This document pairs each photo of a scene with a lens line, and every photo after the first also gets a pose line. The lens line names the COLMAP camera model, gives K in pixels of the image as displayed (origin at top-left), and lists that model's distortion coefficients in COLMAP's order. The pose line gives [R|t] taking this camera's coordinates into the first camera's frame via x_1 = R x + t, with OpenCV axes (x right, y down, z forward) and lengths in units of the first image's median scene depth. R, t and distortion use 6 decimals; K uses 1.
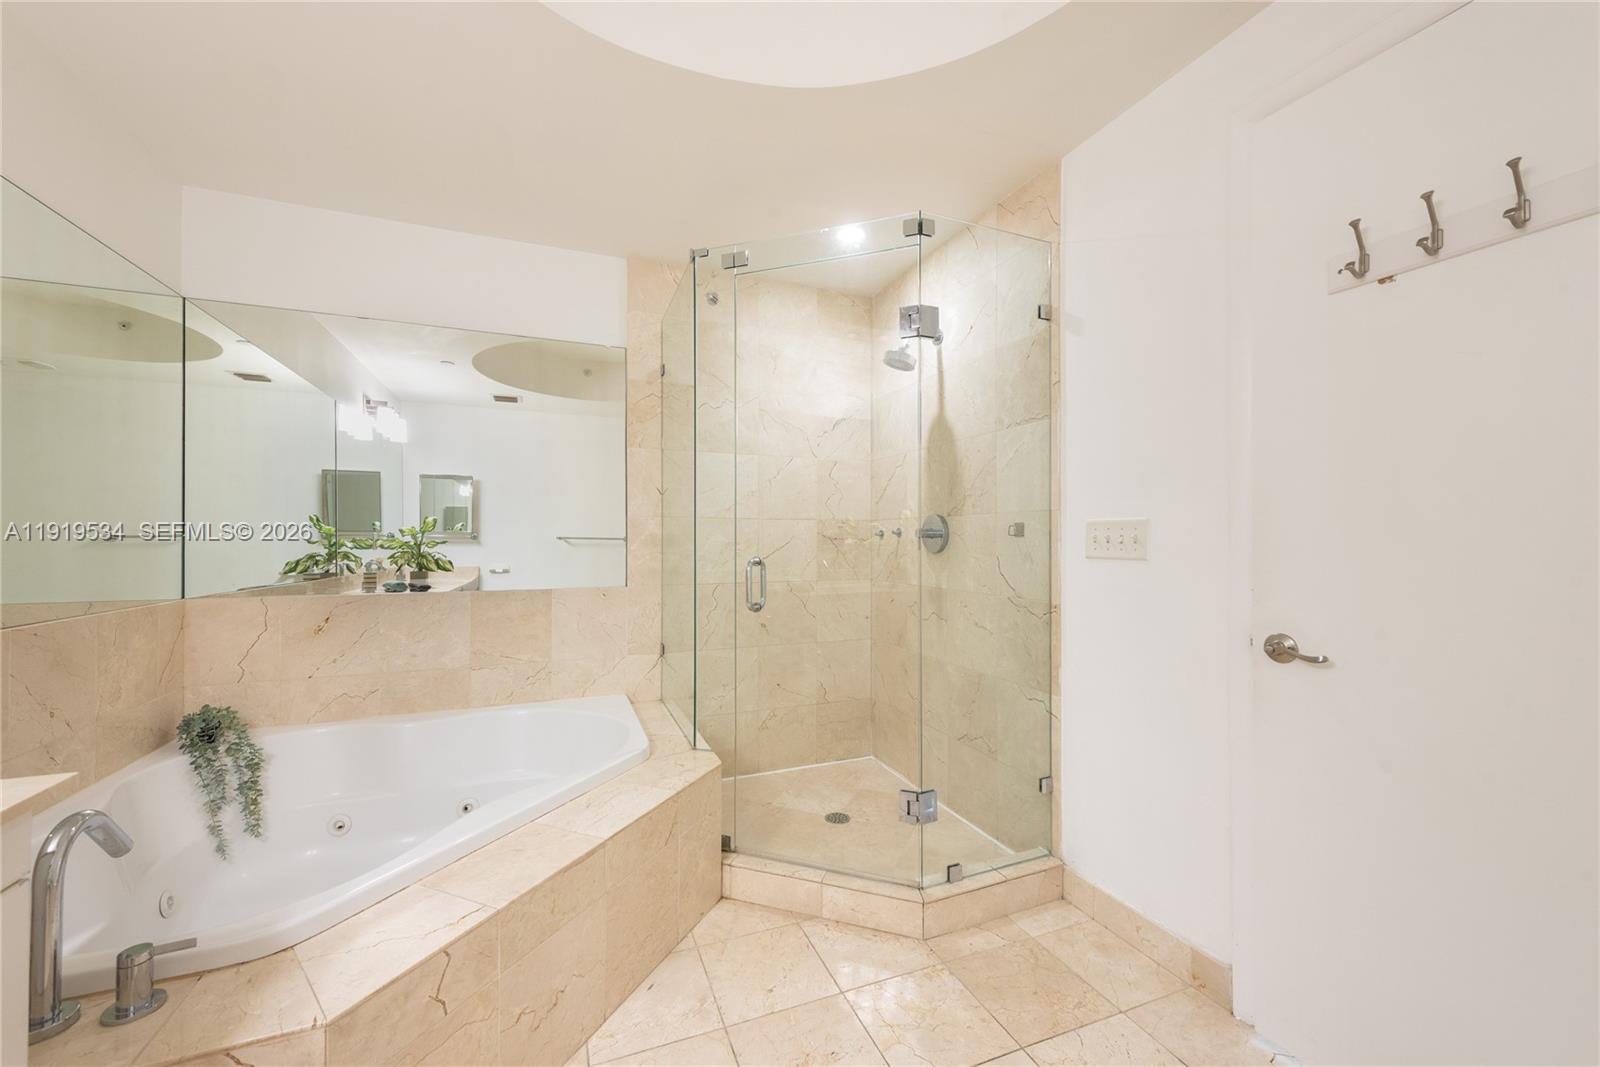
lens RADIAL K [[621.4, 0, 800.0], [0, 621.4, 533.5], [0, 0, 1]] dist [-0.000316, -0.000289]
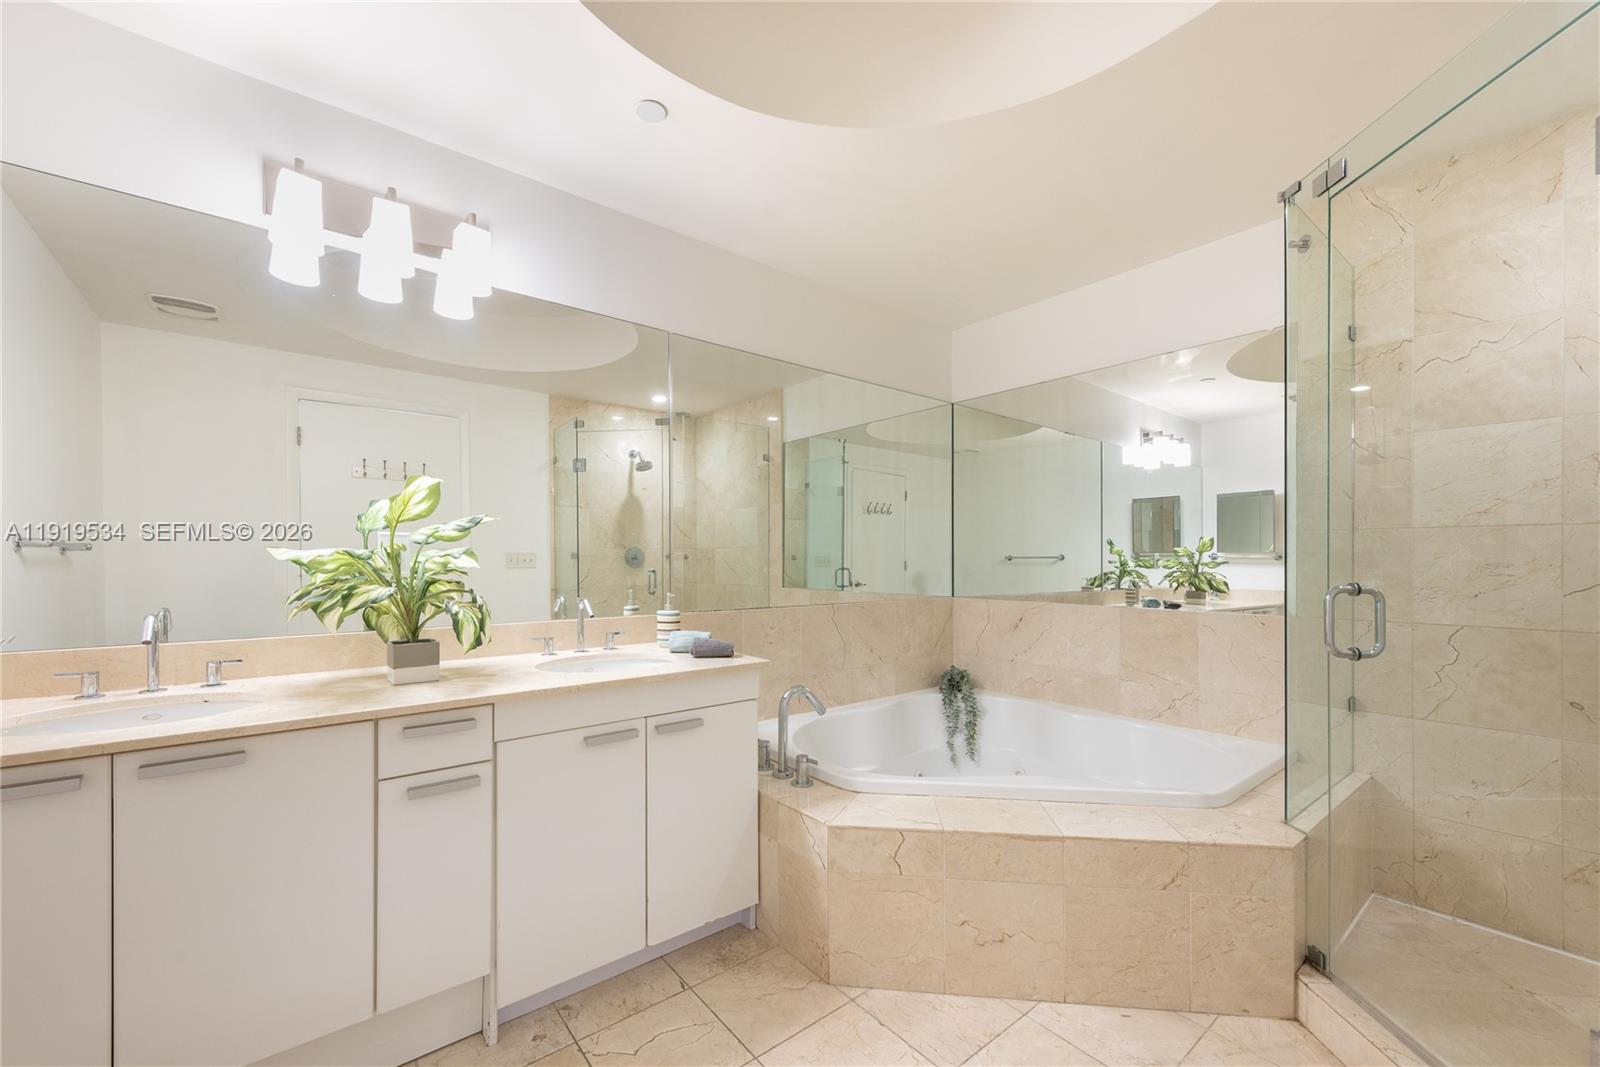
lens RADIAL K [[635.2, 0, 799.8], [0, 635.2, 564.5], [0, 0, 1]] dist [0.000357, -0.000099]
pose [[0.287442, 0.009491, -0.957751, 0.450573], [0.006033, 0.999913, 0.011719, 0.002840], [0.957779, -0.009147, 0.287360, 0.180734]]
